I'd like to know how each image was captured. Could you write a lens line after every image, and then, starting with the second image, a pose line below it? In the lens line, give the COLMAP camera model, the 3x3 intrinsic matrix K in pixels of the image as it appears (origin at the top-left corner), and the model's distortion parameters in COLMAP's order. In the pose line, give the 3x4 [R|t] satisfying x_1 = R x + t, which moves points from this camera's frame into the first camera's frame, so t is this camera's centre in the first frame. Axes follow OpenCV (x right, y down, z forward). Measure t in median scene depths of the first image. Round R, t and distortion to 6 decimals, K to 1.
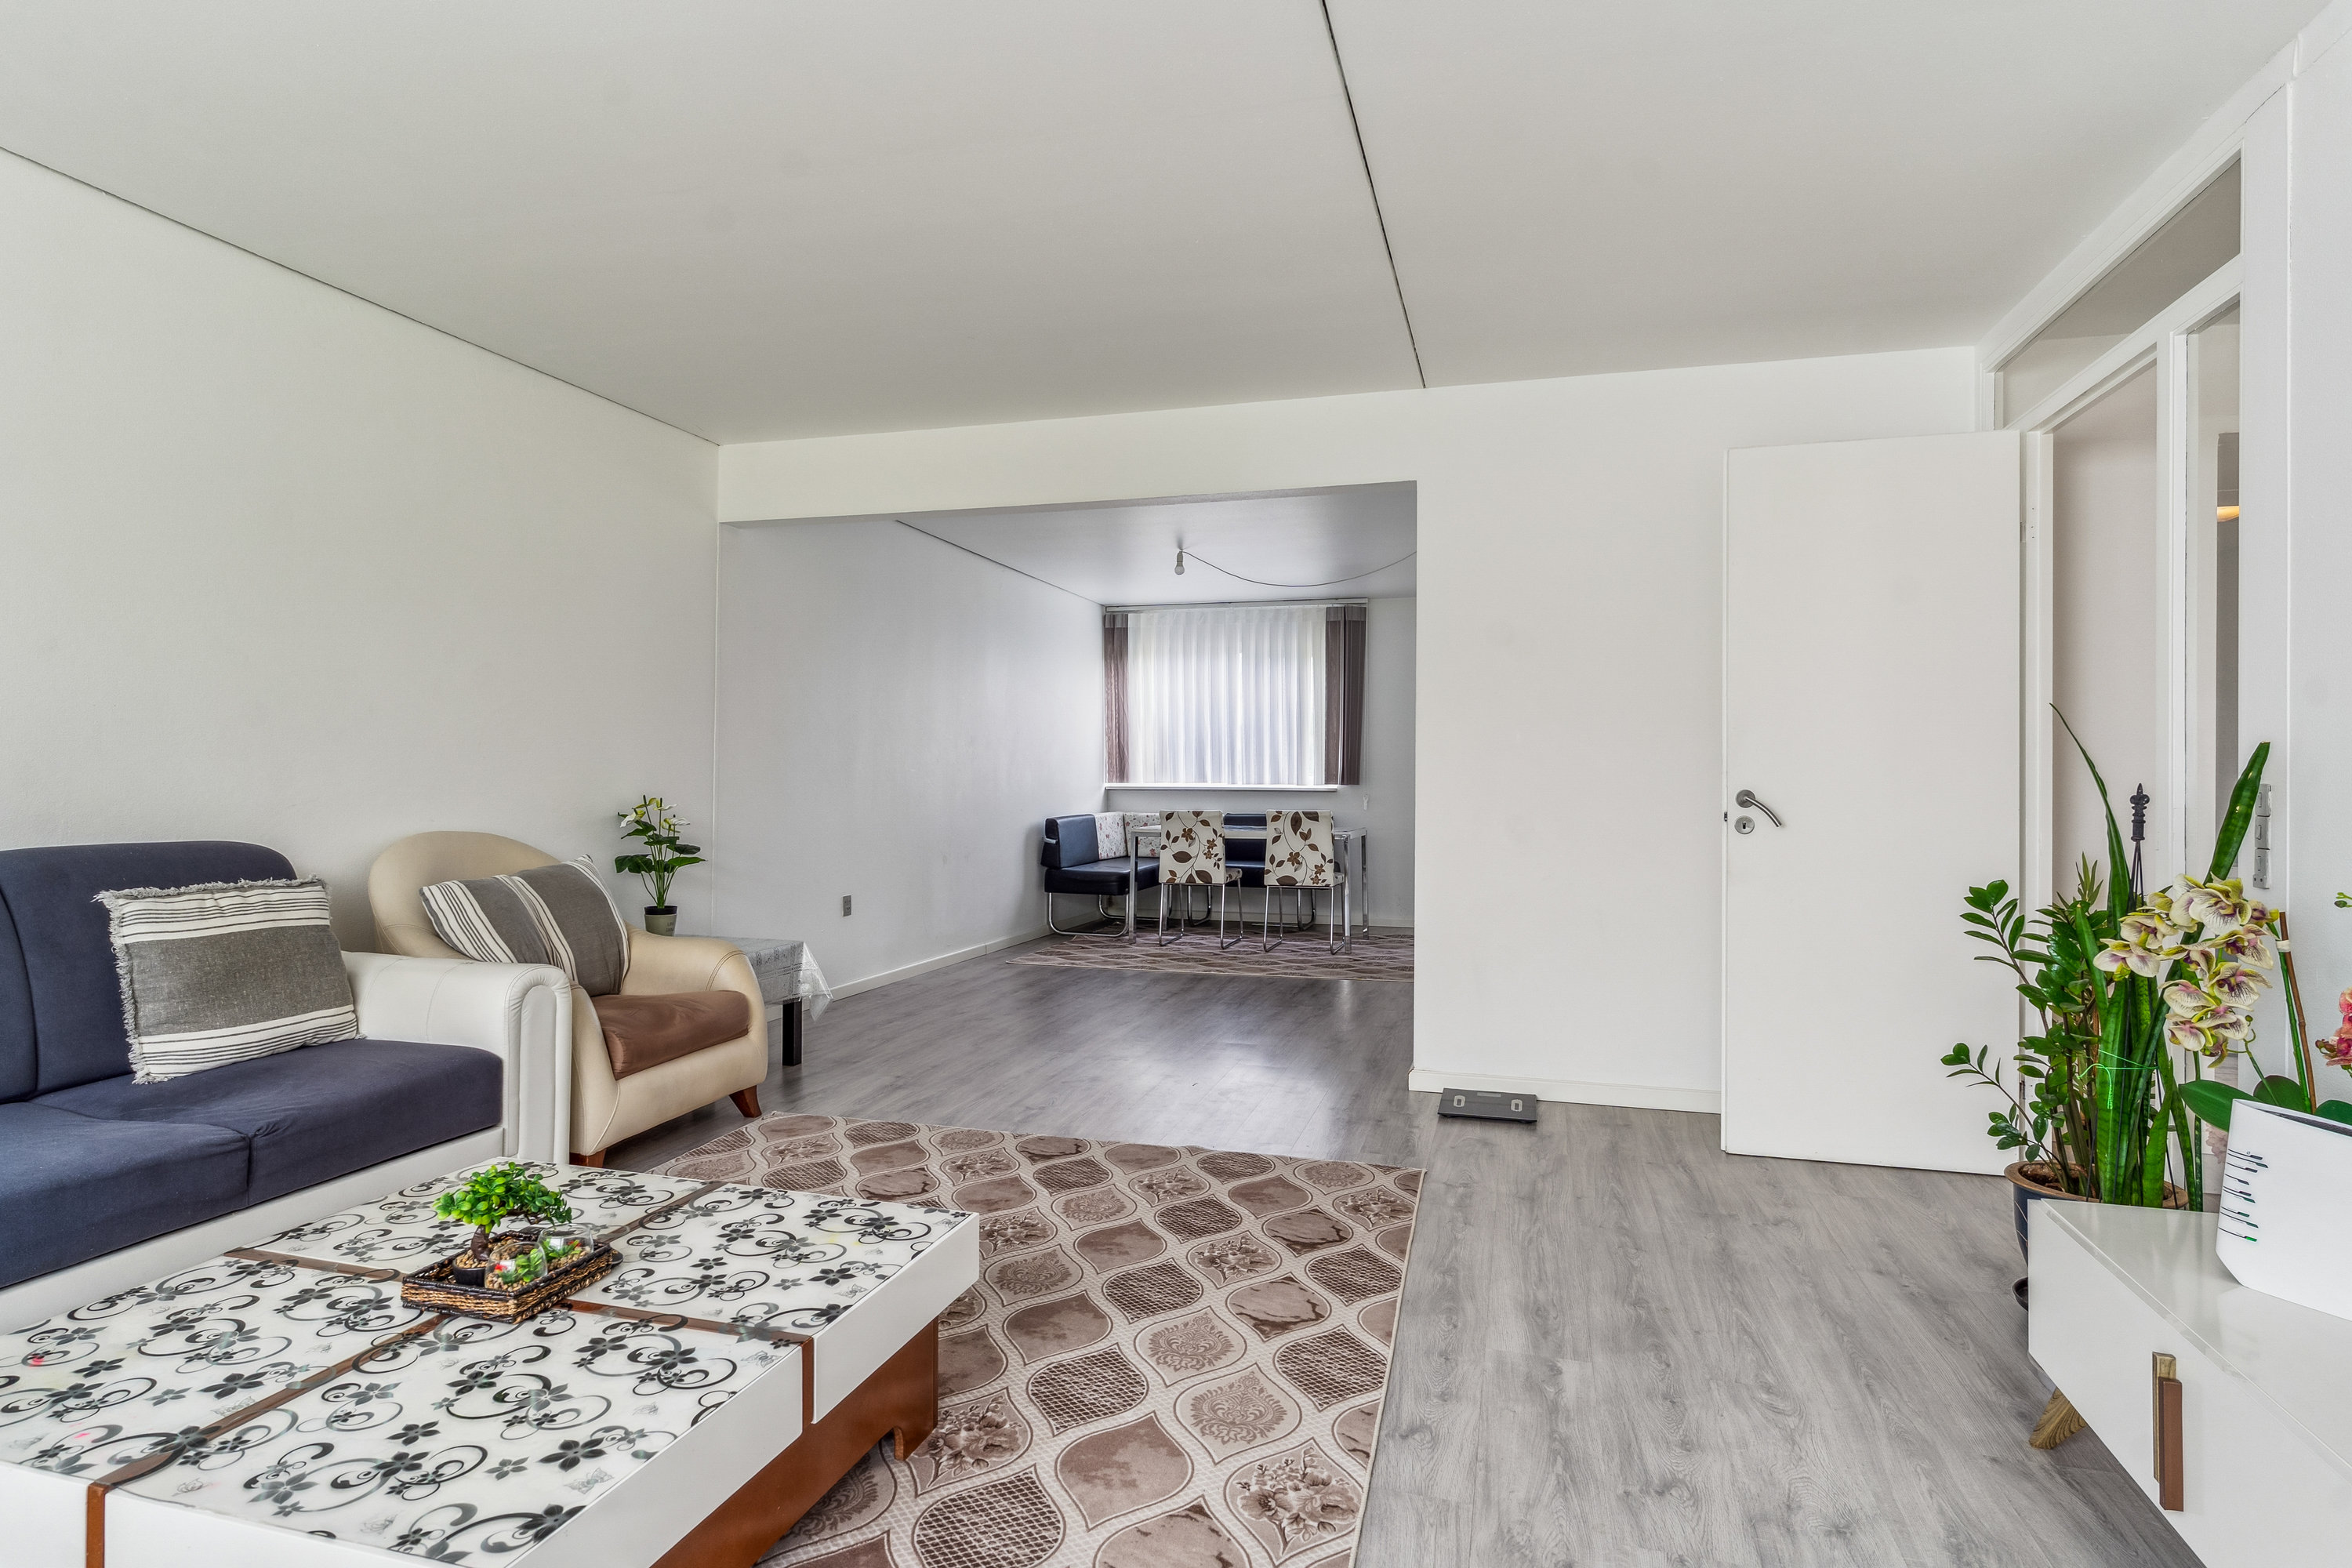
lens RADIAL K [[1262.5, 0, 1176.0], [0, 1262.5, 784.0], [0, 0, 1]] dist [-0.001290, -0.000478]
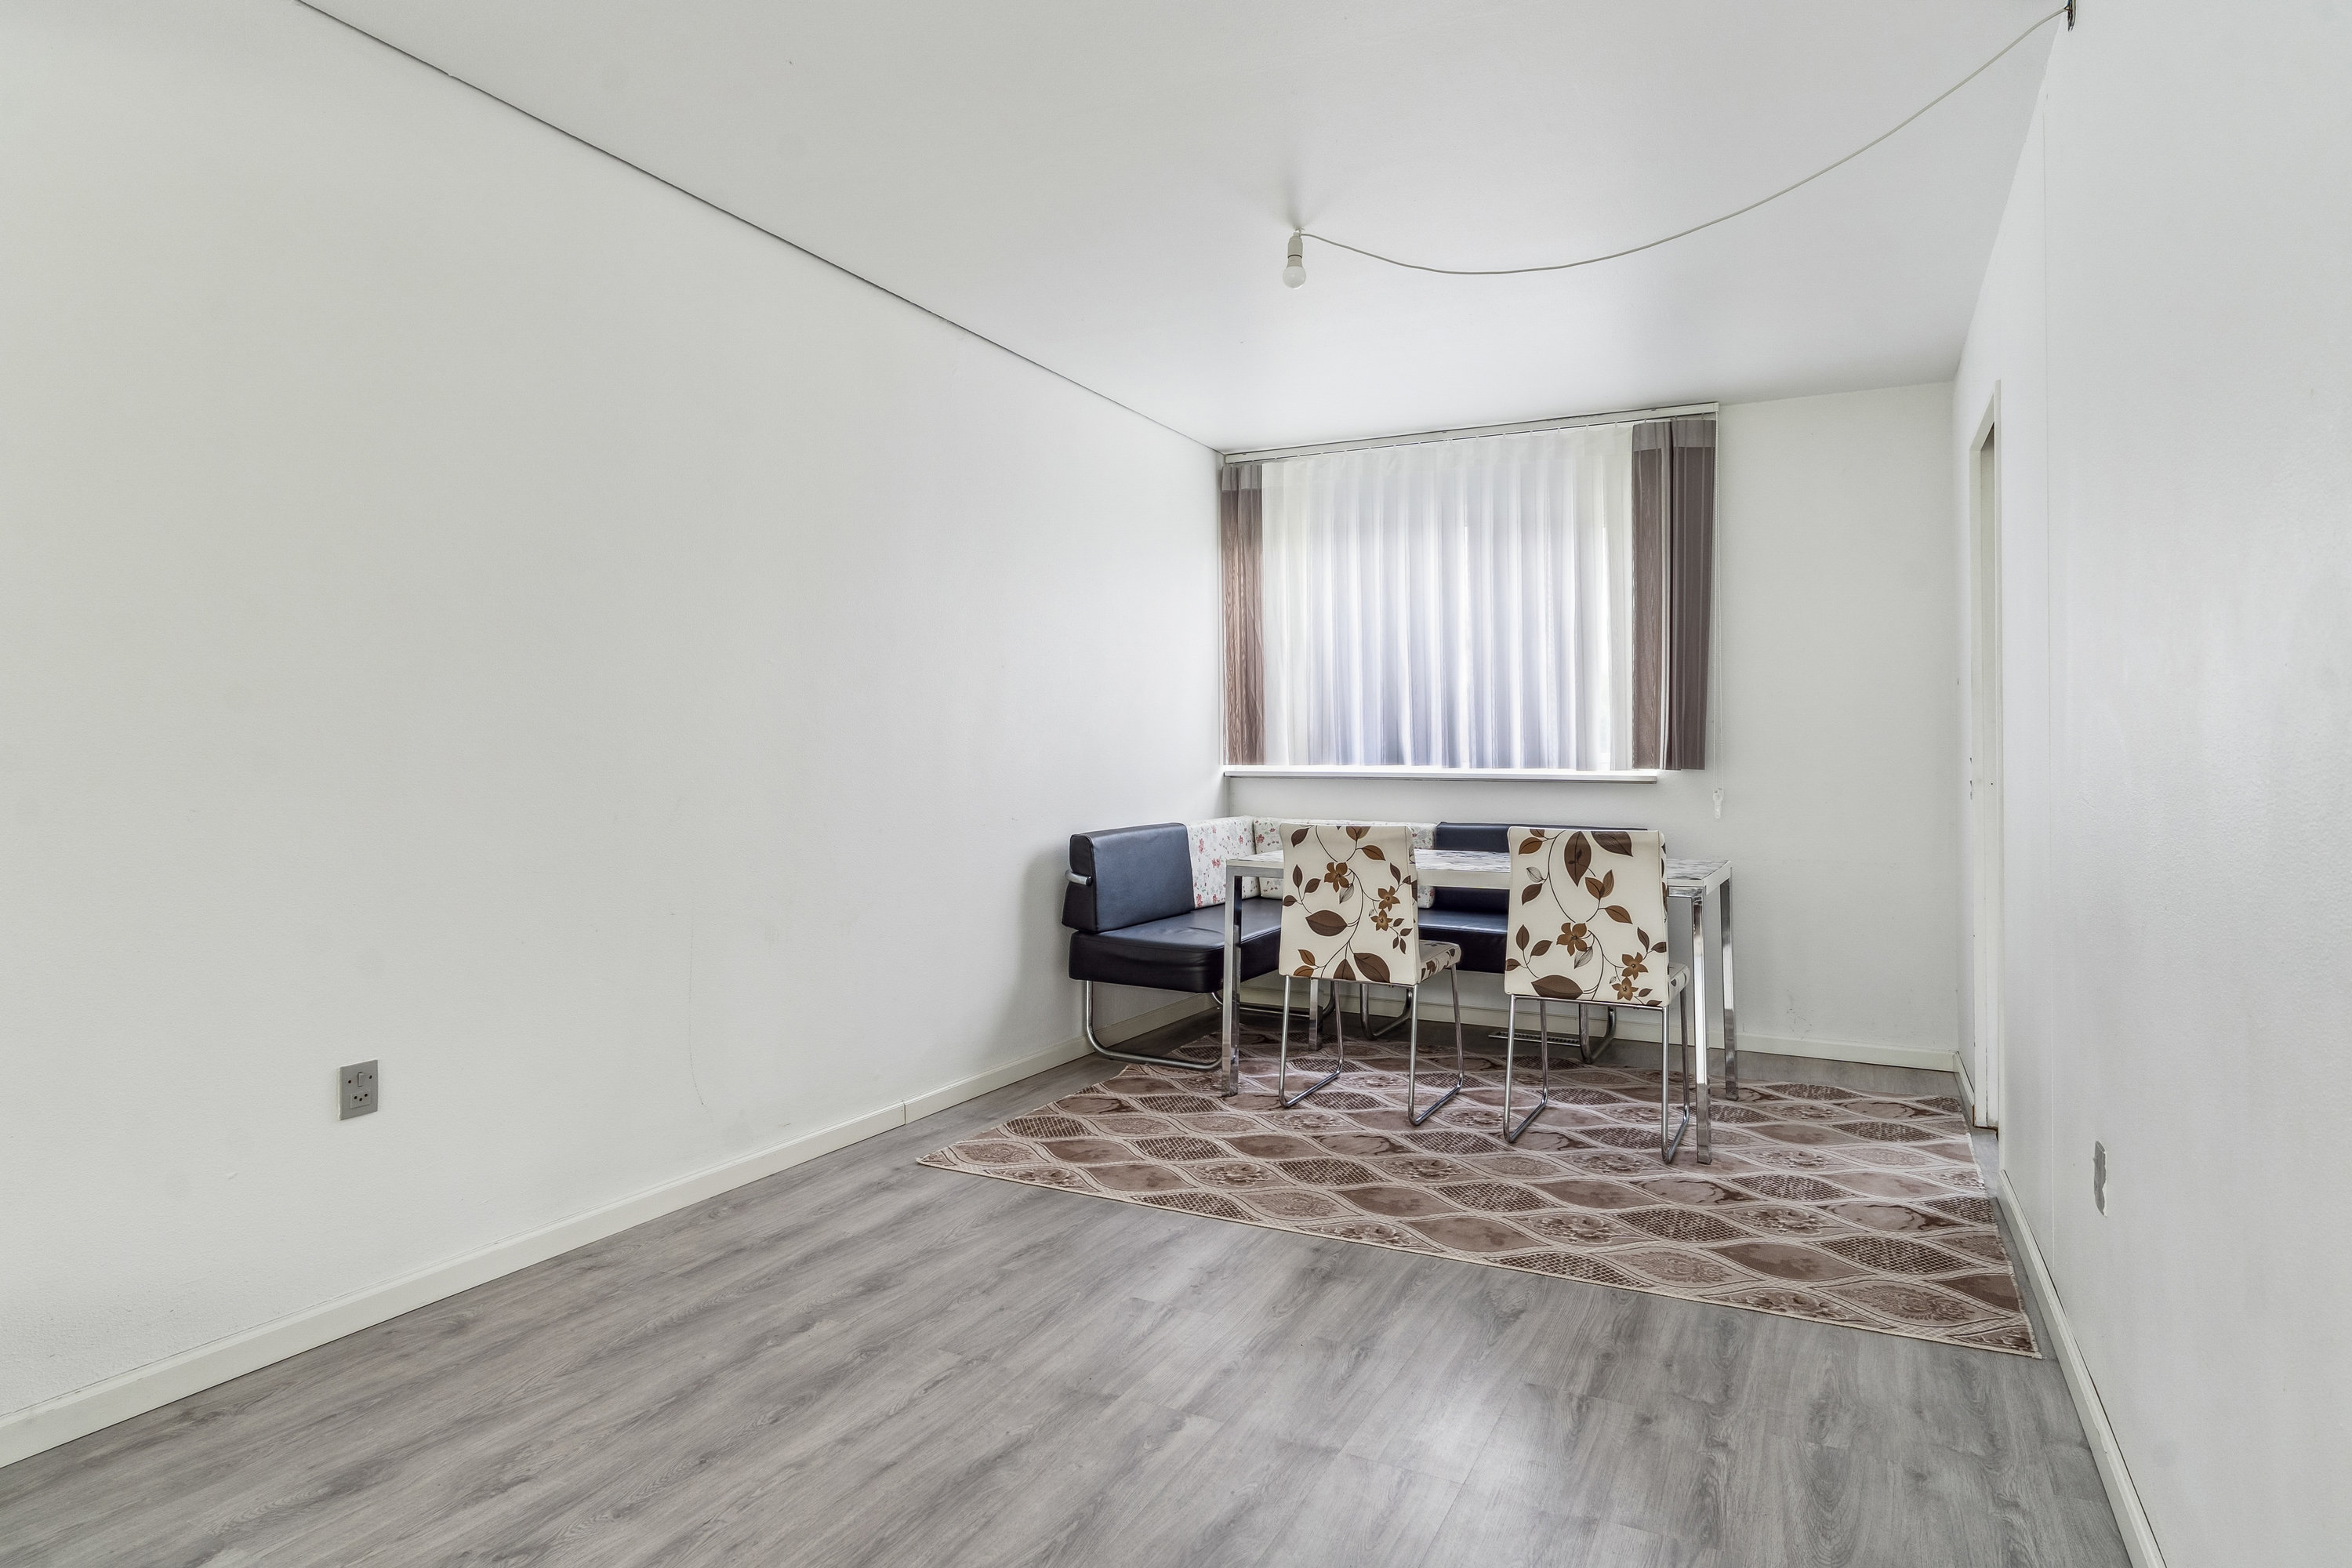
lens RADIAL K [[1316.6, 0, 1172.5], [0, 1316.6, 753.8], [0, 0, 1]] dist [0.001513, 0.000104]
pose [[0.981368, -0.002540, -0.192122, 0.041857], [0.001429, 0.999981, -0.005920, -0.002705], [0.192134, 0.005535, 0.981353, 0.488162]]
